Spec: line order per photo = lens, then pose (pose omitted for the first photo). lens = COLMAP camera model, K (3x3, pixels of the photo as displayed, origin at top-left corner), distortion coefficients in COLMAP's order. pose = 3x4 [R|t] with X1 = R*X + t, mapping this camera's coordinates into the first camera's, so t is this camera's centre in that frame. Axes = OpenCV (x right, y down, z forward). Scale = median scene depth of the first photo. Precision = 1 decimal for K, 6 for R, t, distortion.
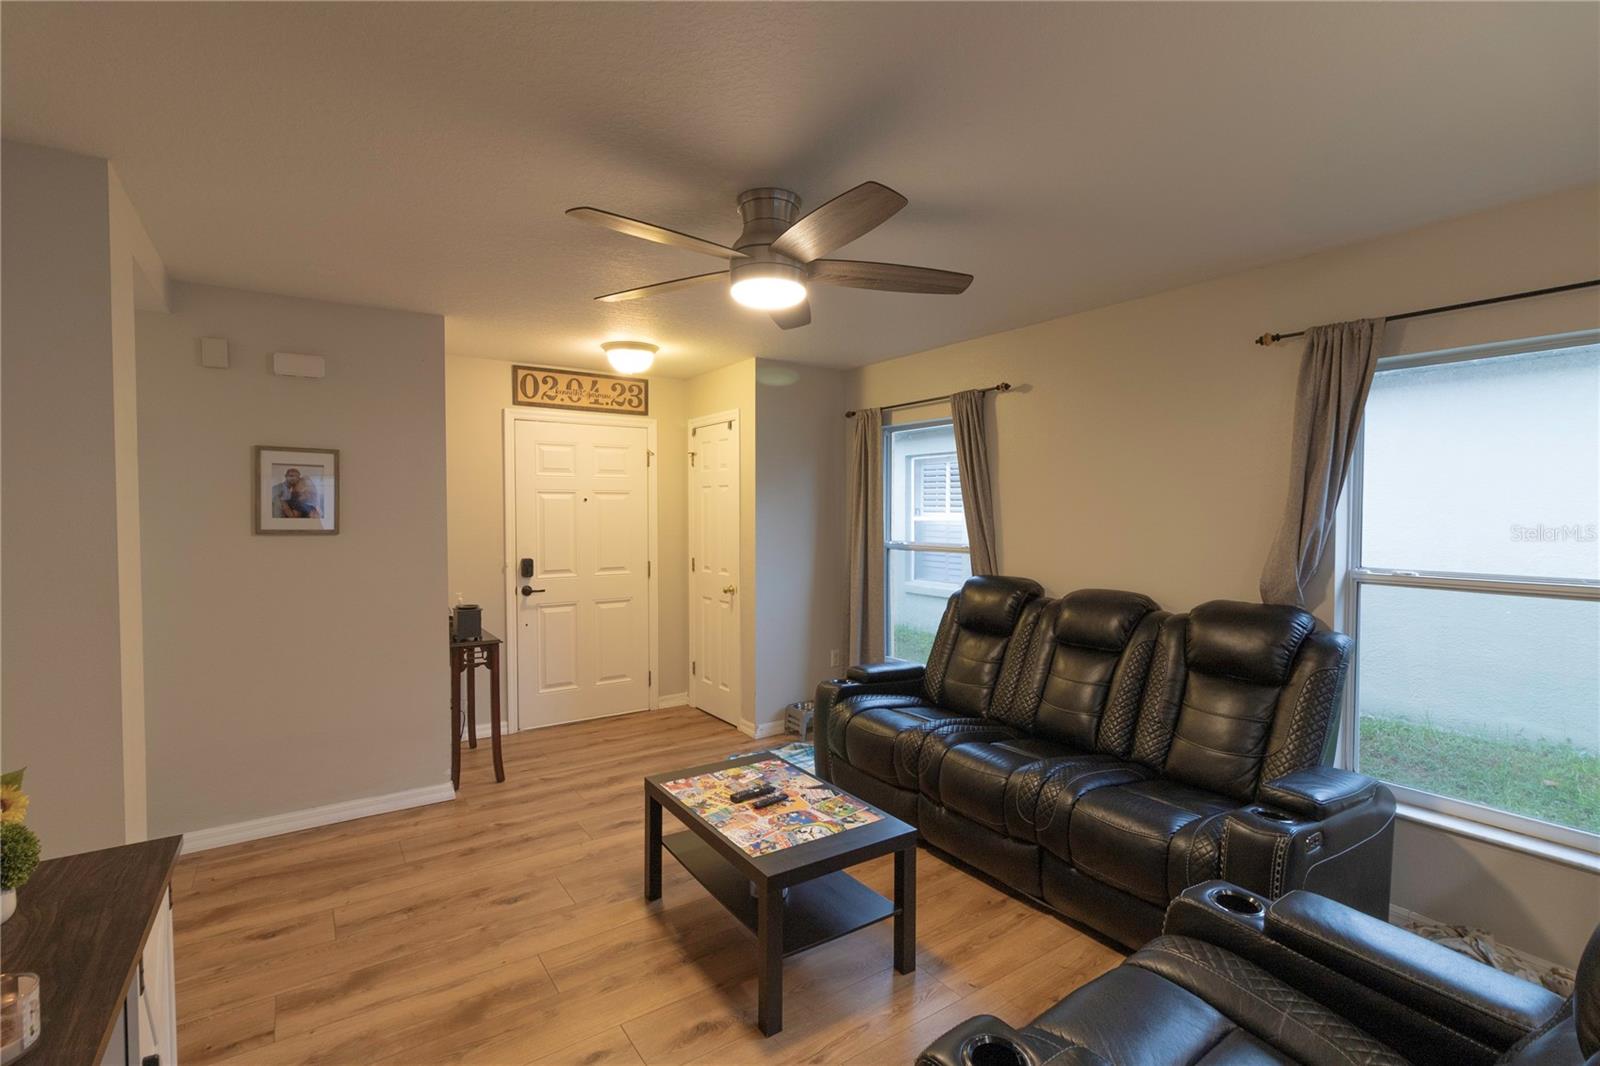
lens RADIAL K [[734.8, 0, 797.4], [0, 734.8, 531.3], [0, 0, 1]] dist [0.006462, 0.000726]
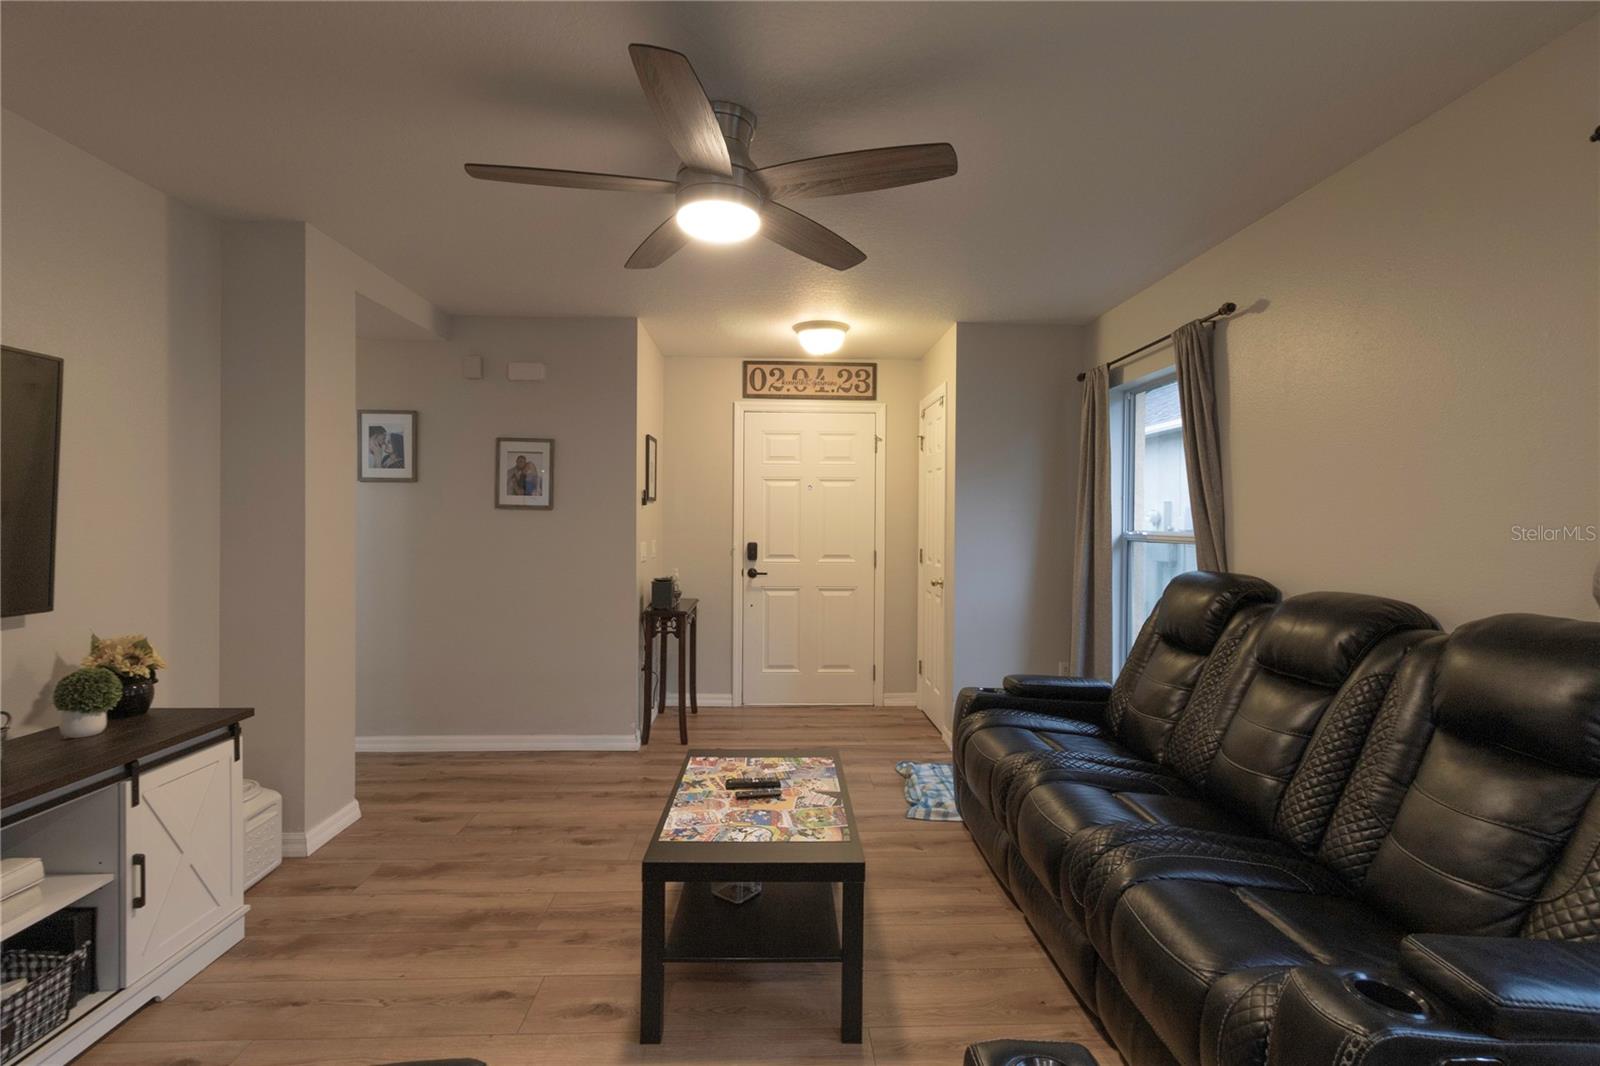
lens RADIAL K [[736.6, 0, 799.0], [0, 736.6, 528.4], [0, 0, 1]] dist [0.003222, 0.000643]
pose [[0.847025, 0.011851, -0.531421, 0.308655], [-0.022675, 0.999647, -0.013850, 0.036882], [0.531069, 0.023781, 0.846995, 0.172107]]
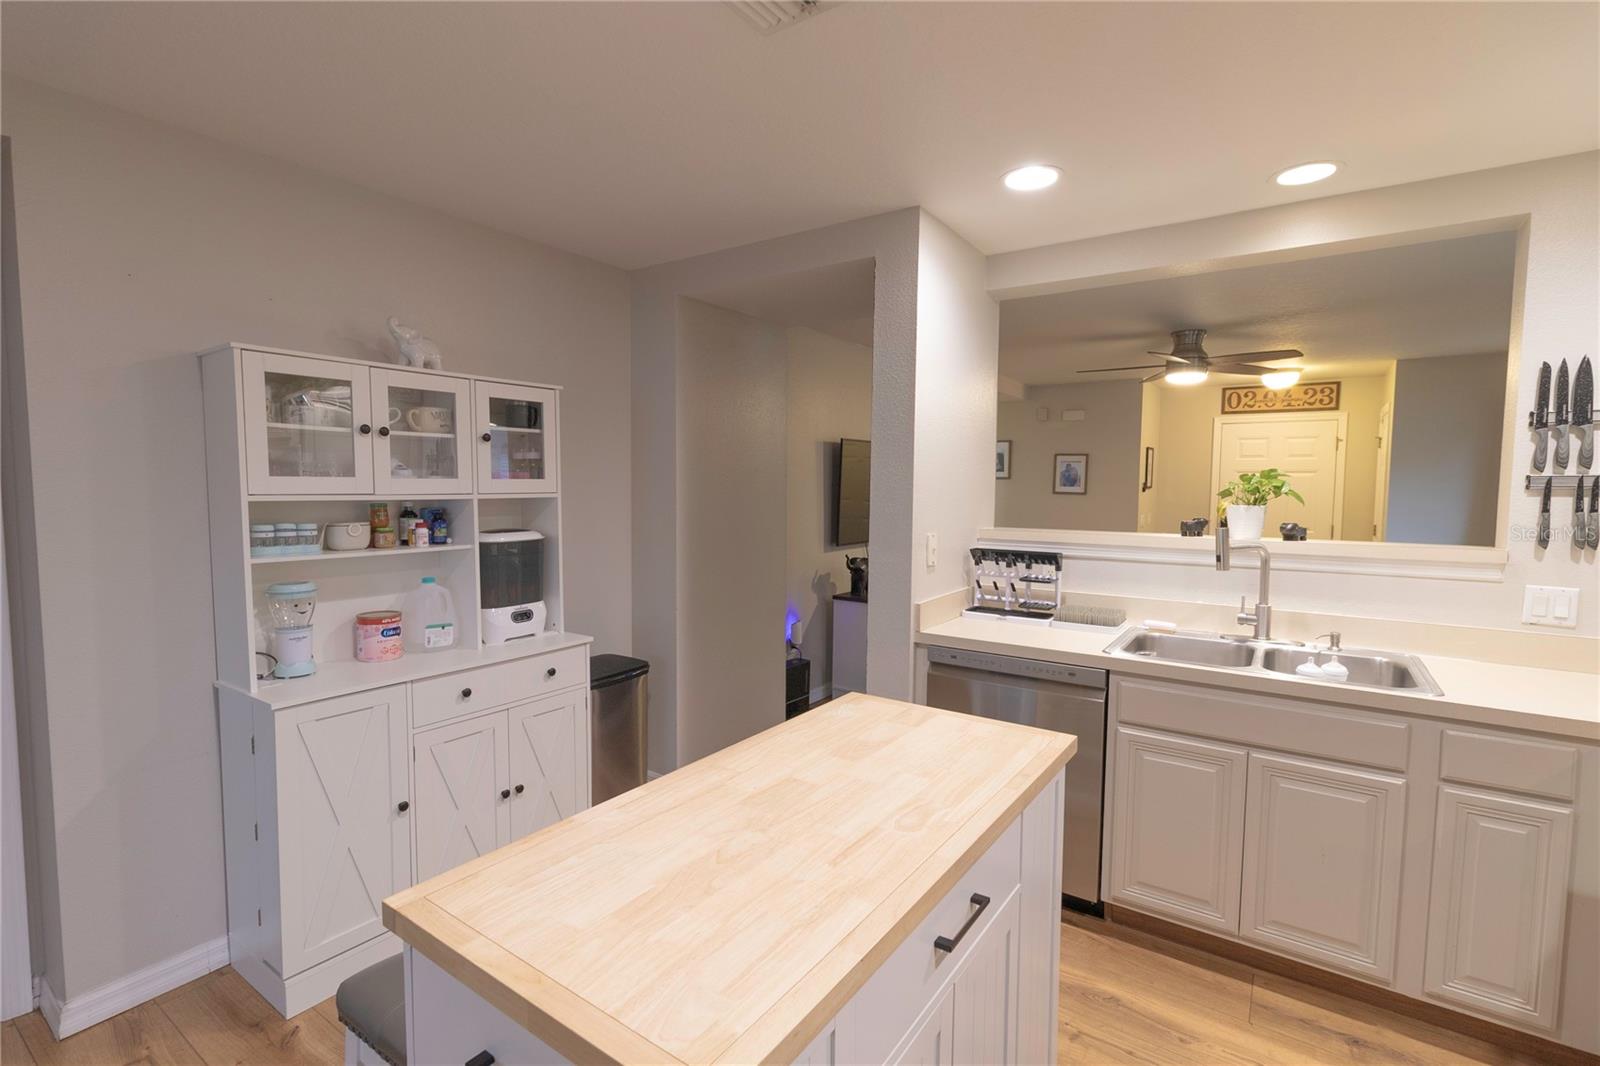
lens RADIAL K [[734.8, 0, 797.4], [0, 734.8, 531.3], [0, 0, 1]] dist [0.006462, 0.000726]
pose [[0.363994, 0.065245, -0.929113, 0.877795], [-0.035165, 0.997795, 0.056292, 0.016719], [0.930737, 0.012182, 0.365486, -0.443431]]
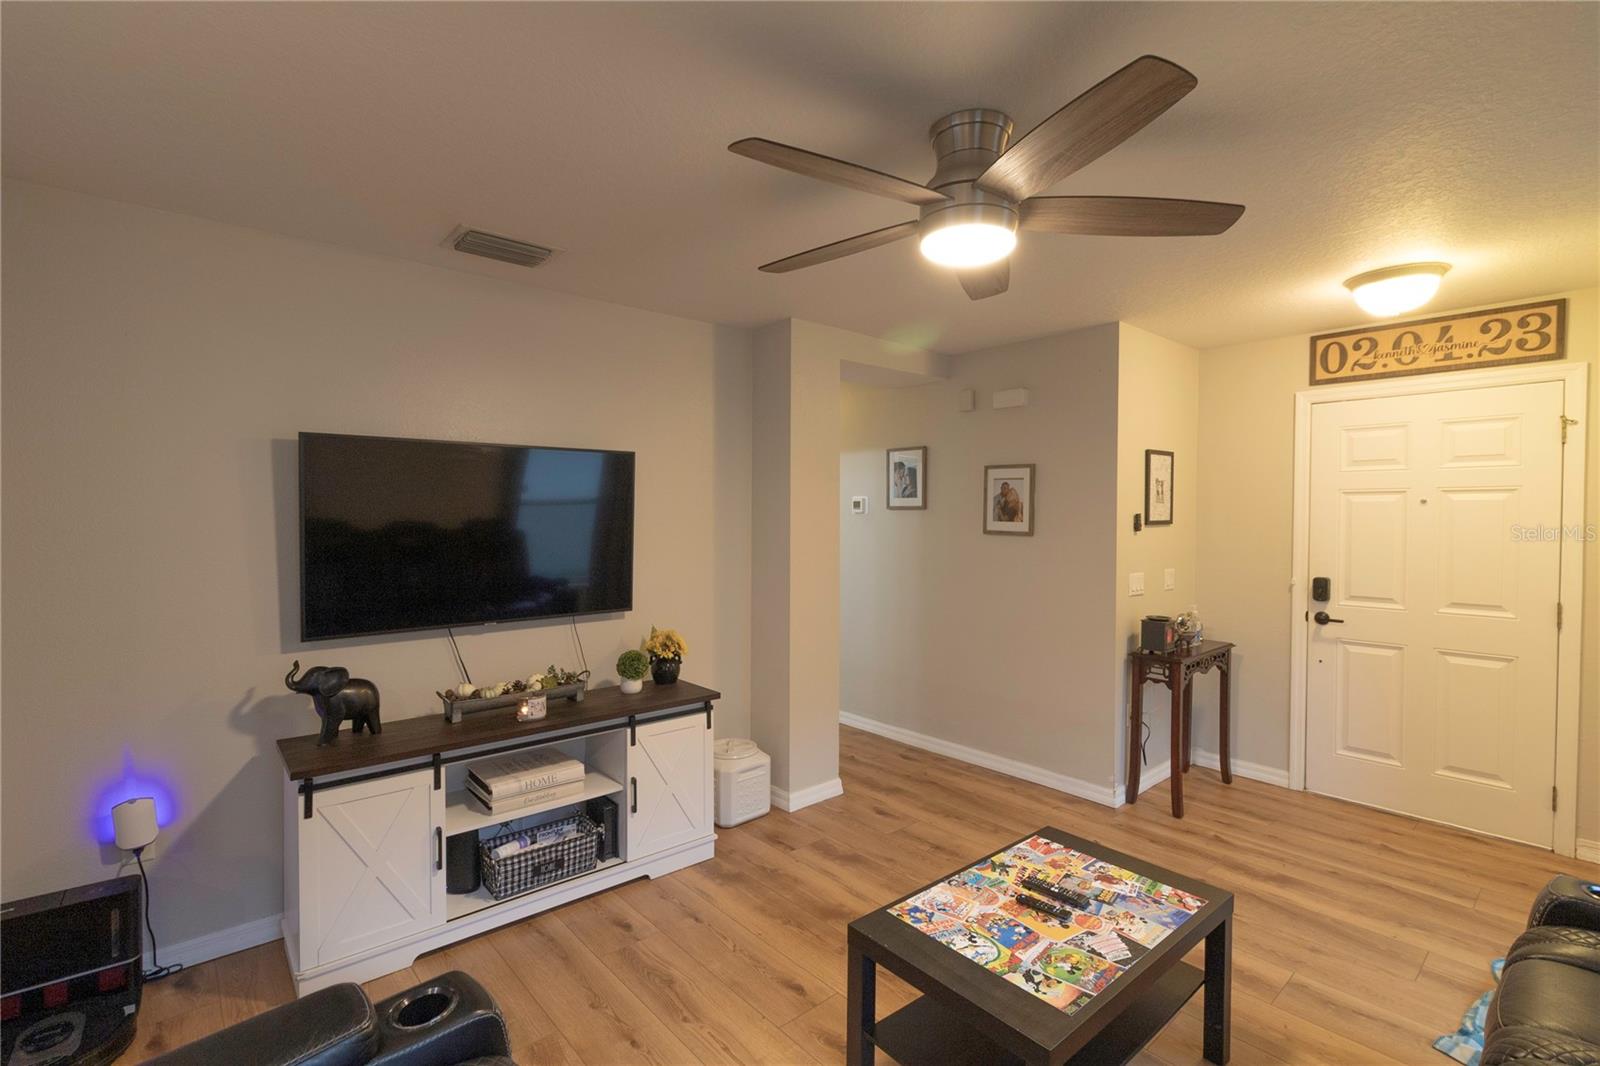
lens RADIAL K [[736.6, 0, 799.0], [0, 736.6, 528.4], [0, 0, 1]] dist [0.003222, 0.000643]
pose [[0.118923, 0.019935, -0.992703, 0.433604], [-0.031888, 0.999359, 0.016249, -0.012976], [0.992391, 0.029723, 0.119482, 0.426023]]
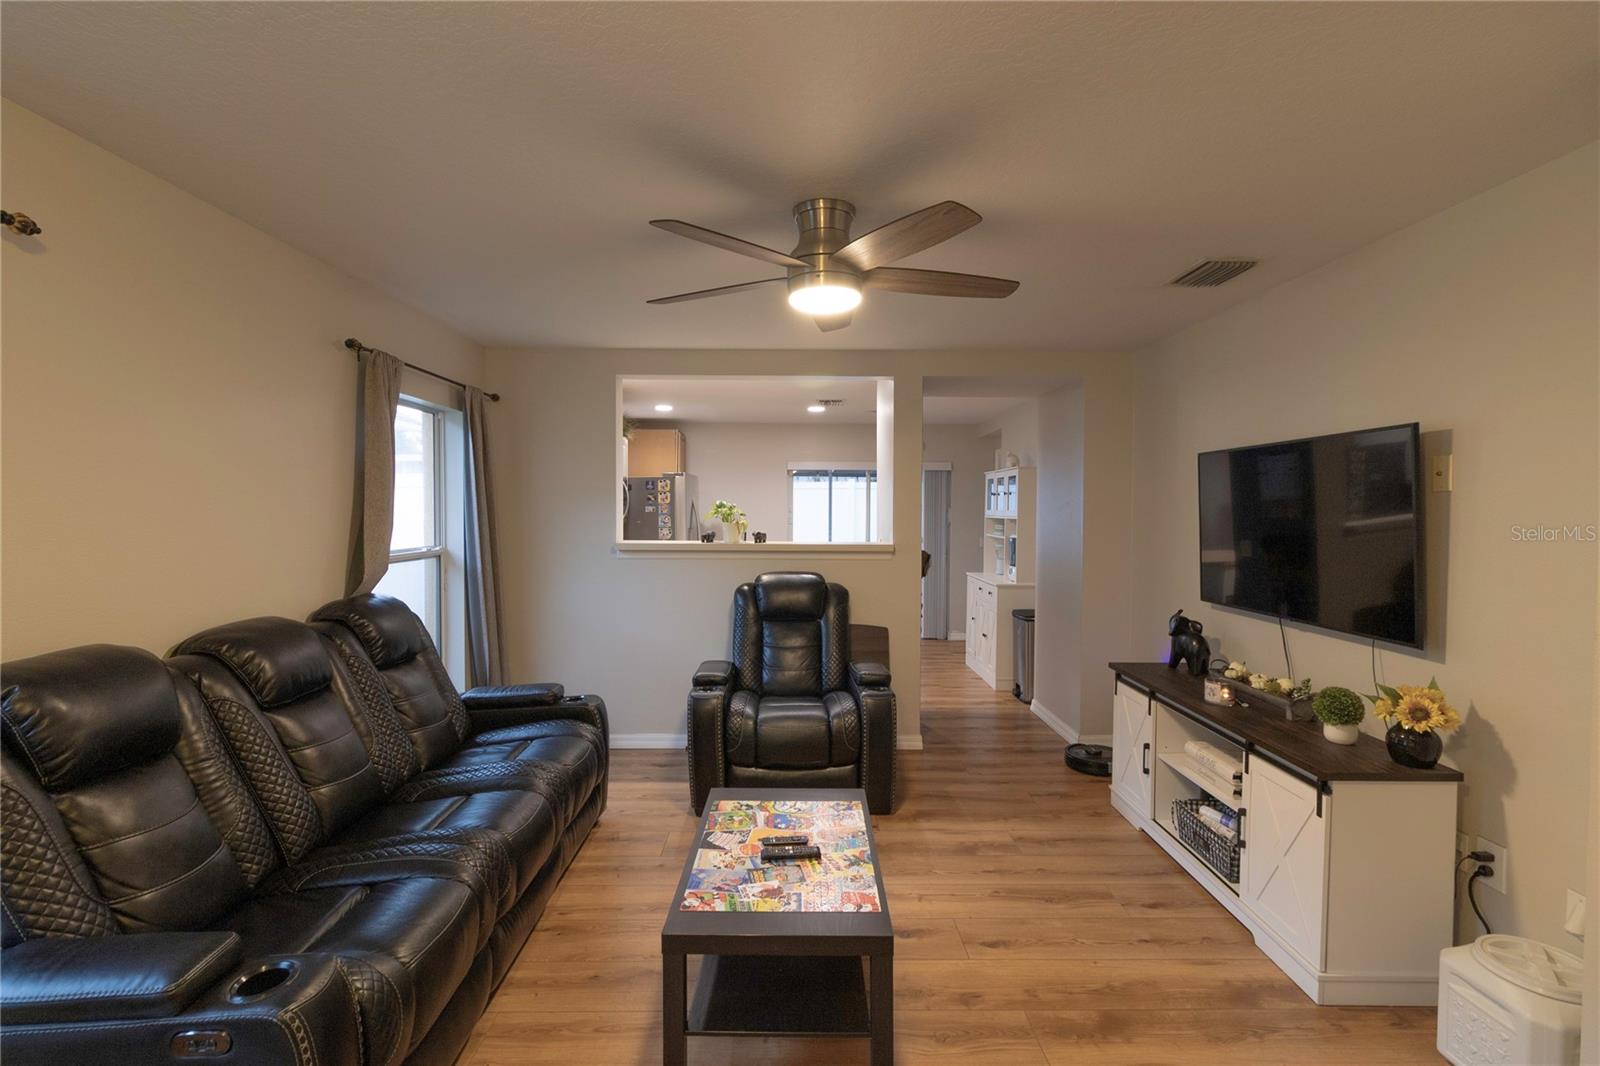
lens RADIAL K [[734.8, 0, 797.4], [0, 734.8, 531.3], [0, 0, 1]] dist [0.006462, 0.000726]
pose [[-0.827914, -0.022339, 0.560409, -0.345837], [0.013027, 0.998171, 0.059034, -0.034822], [-0.560703, 0.056175, -0.826109, 1.103143]]
